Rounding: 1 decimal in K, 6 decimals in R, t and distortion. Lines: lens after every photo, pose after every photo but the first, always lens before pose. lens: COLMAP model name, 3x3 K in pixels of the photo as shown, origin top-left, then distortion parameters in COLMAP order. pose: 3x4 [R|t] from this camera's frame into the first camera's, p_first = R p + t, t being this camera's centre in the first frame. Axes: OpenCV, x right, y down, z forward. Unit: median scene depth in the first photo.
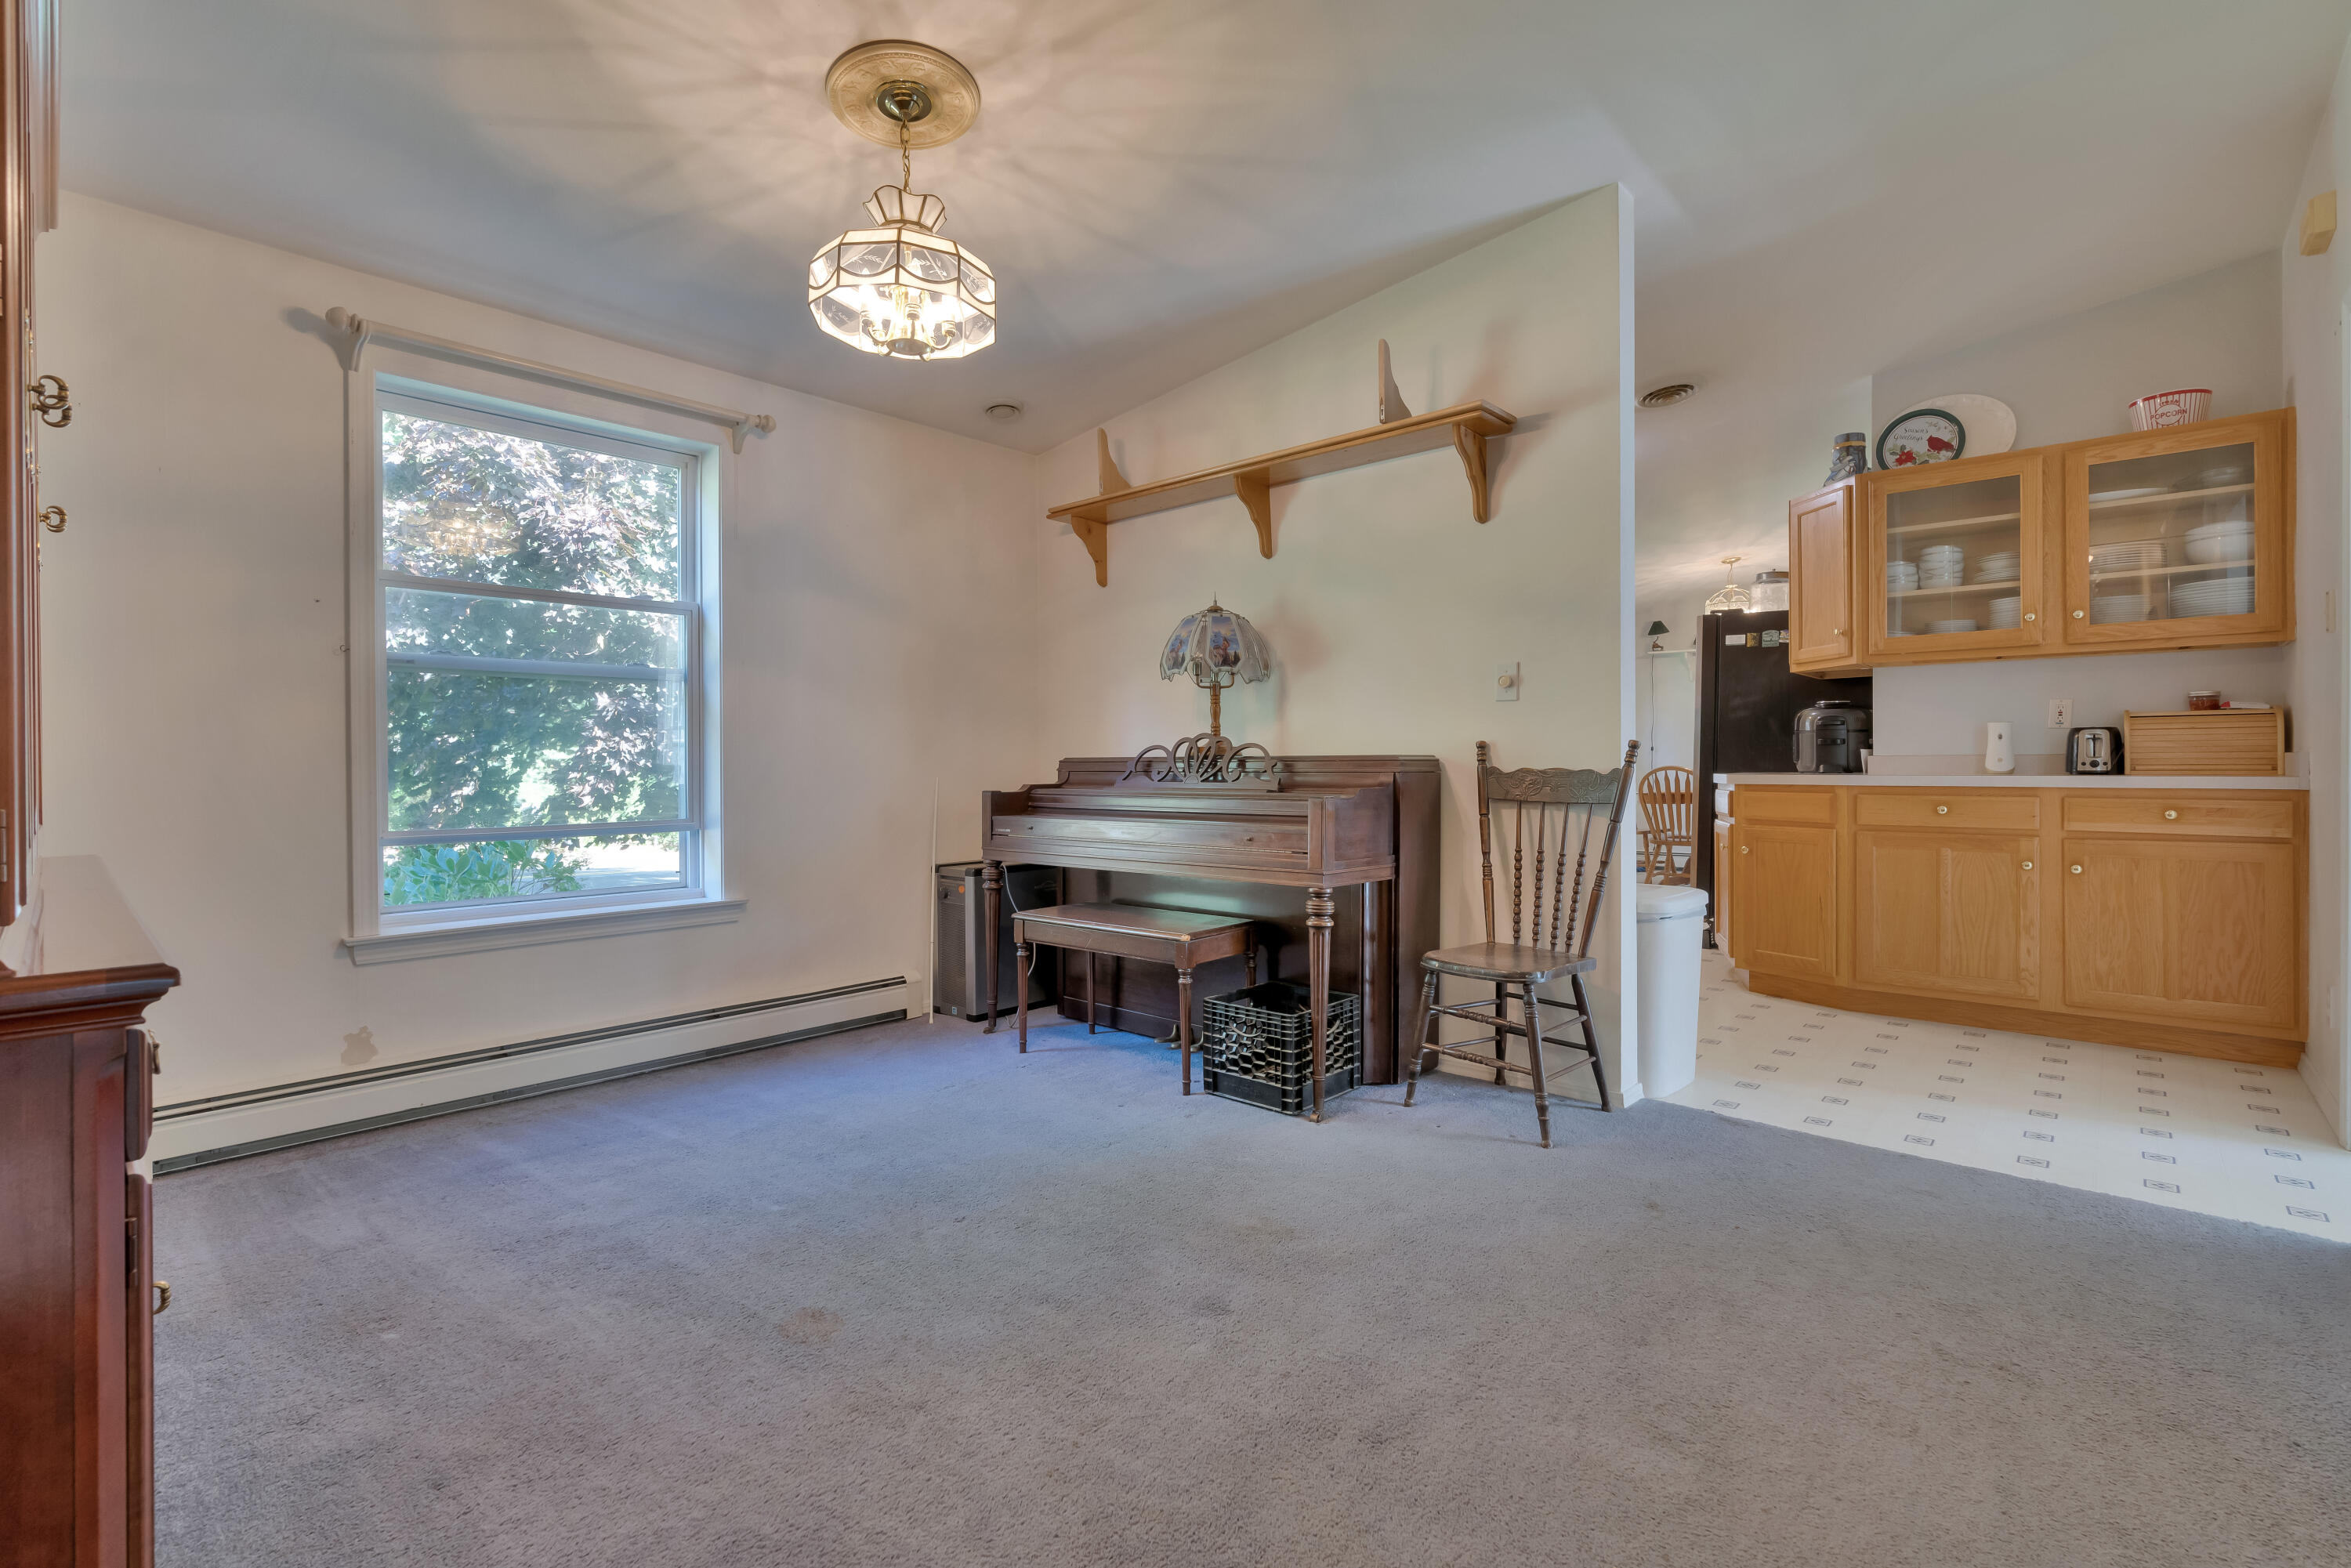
lens RADIAL K [[1058.8, 0, 1129.0], [0, 1058.8, 808.4], [0, 0, 1]] dist [-0.013155, 0.004351]
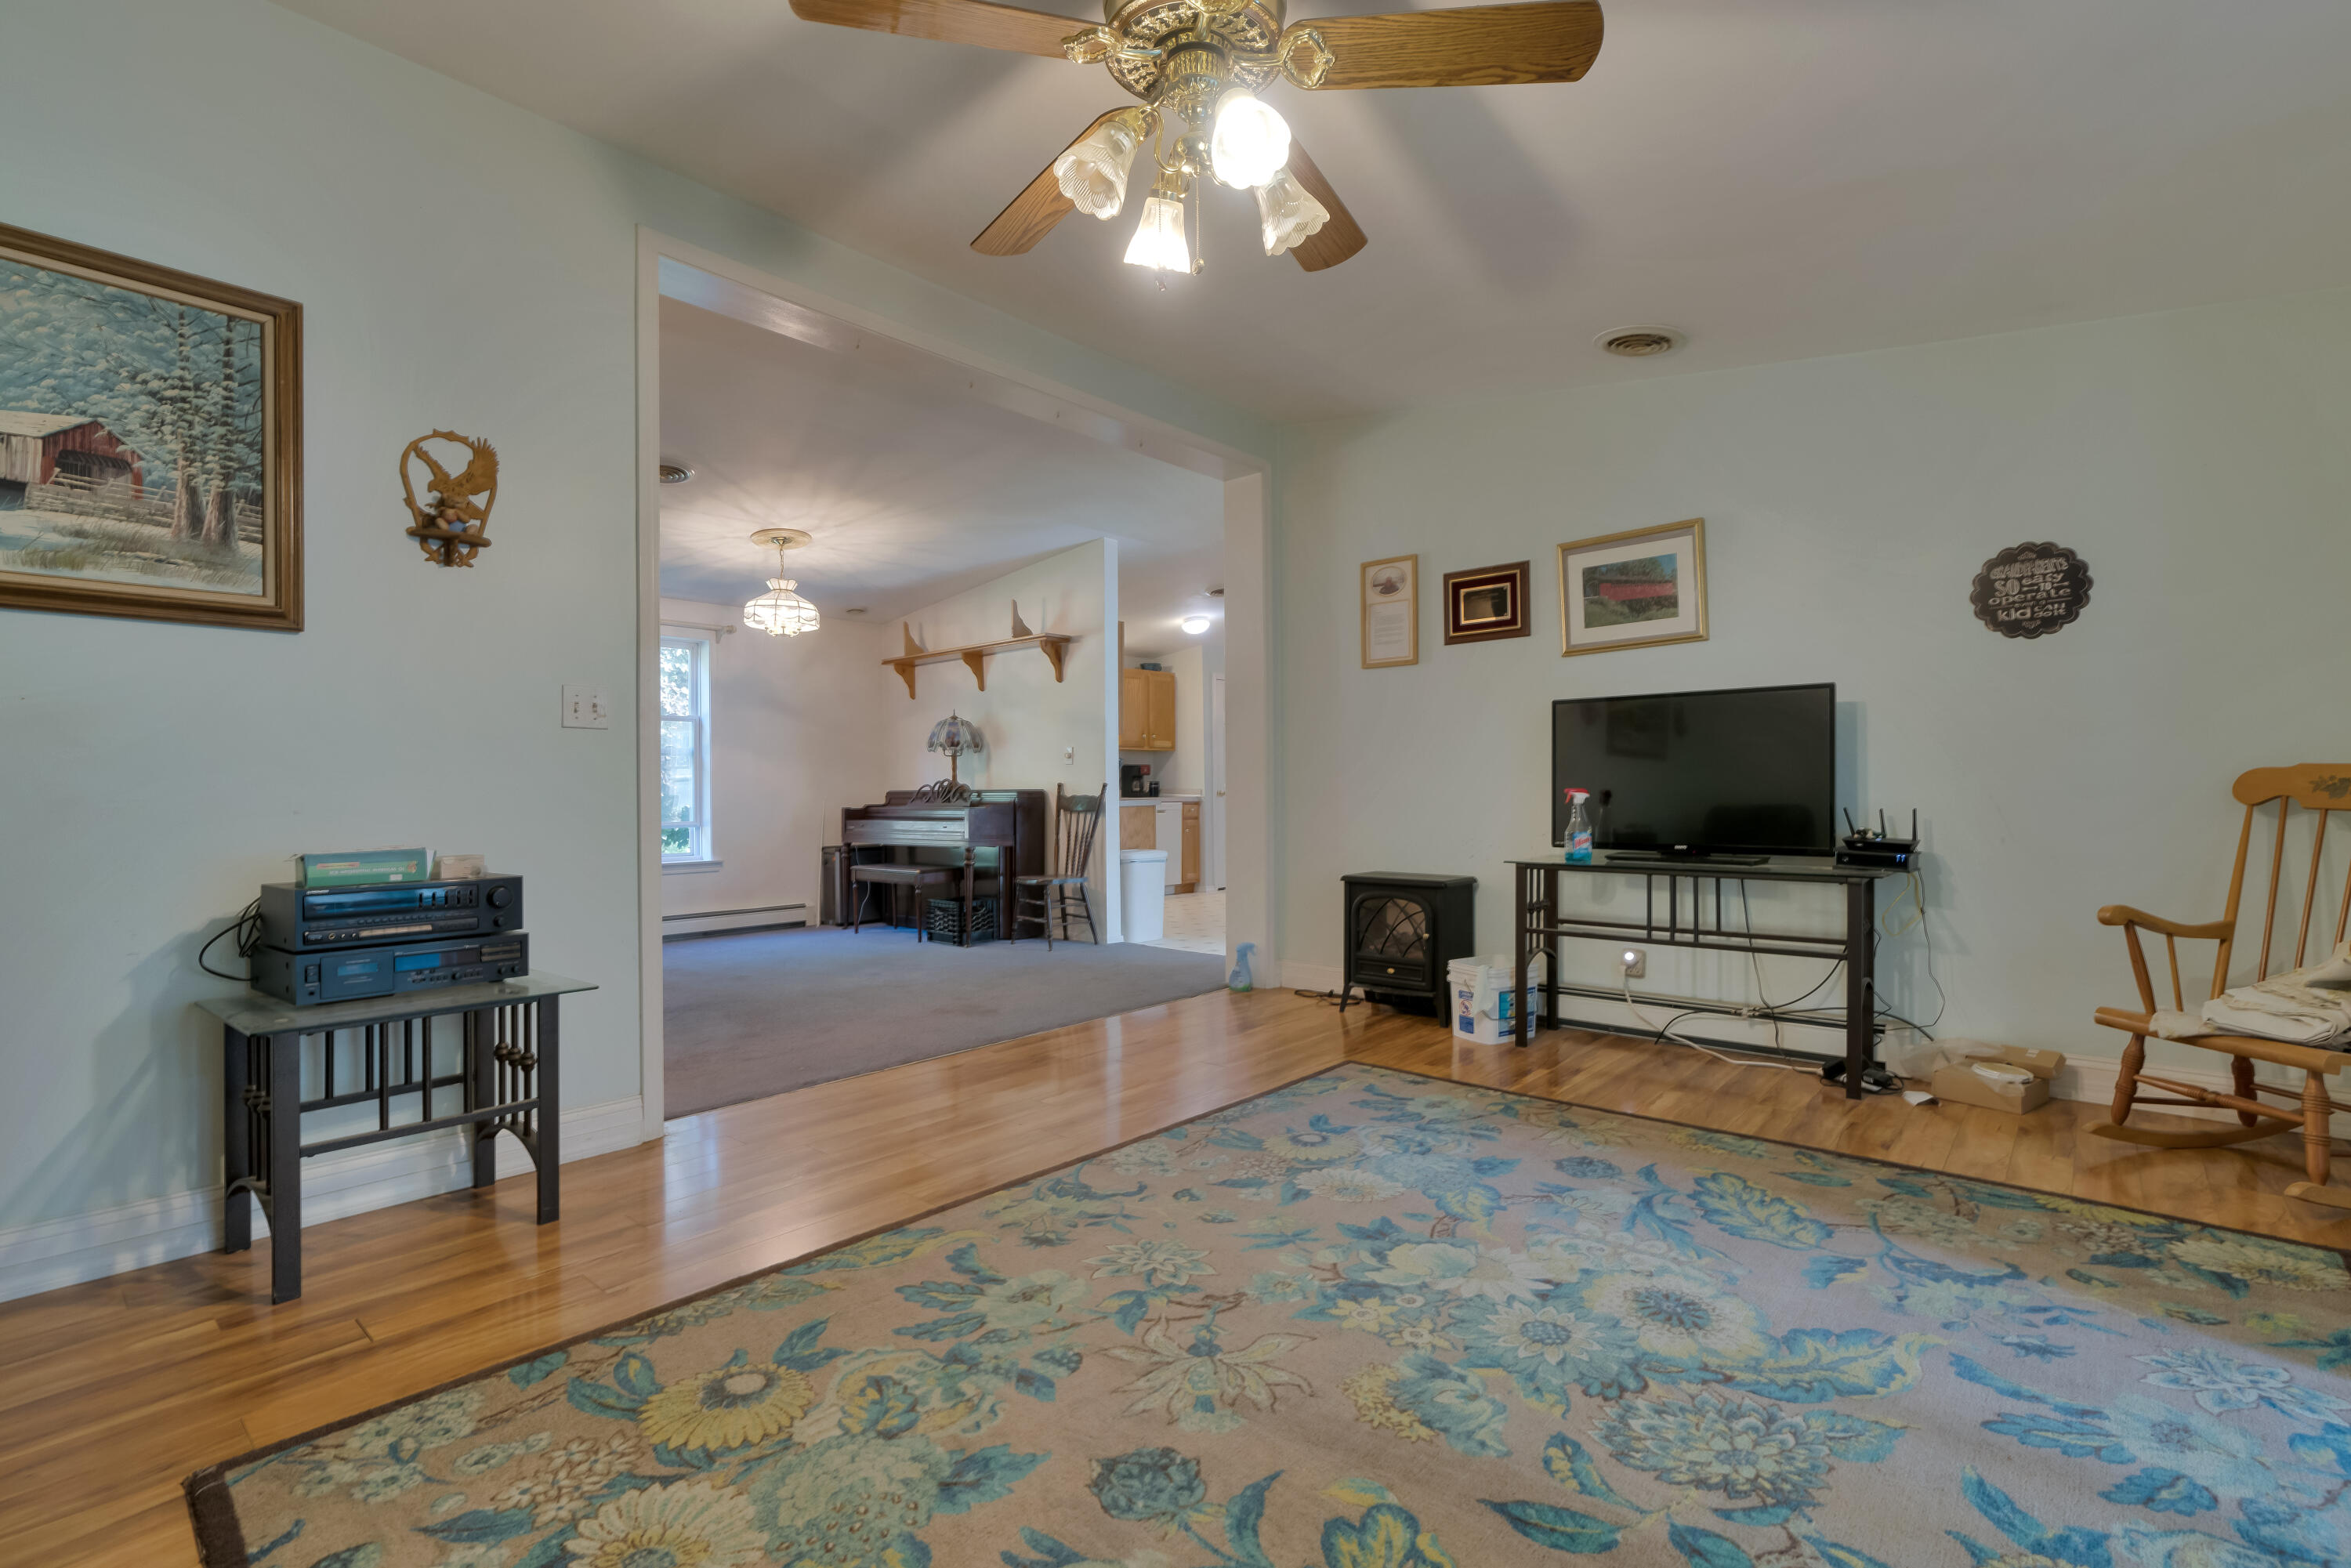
lens RADIAL K [[1058.8, 0, 1115.1], [0, 1058.8, 824.2], [0, 0, 1]] dist [-0.013155, 0.004351]
pose [[0.999981, -0.003974, -0.004643, 0.393020], [0.003921, 0.999928, -0.011345, 0.039330], [0.004688, 0.011327, 0.999925, -1.005576]]
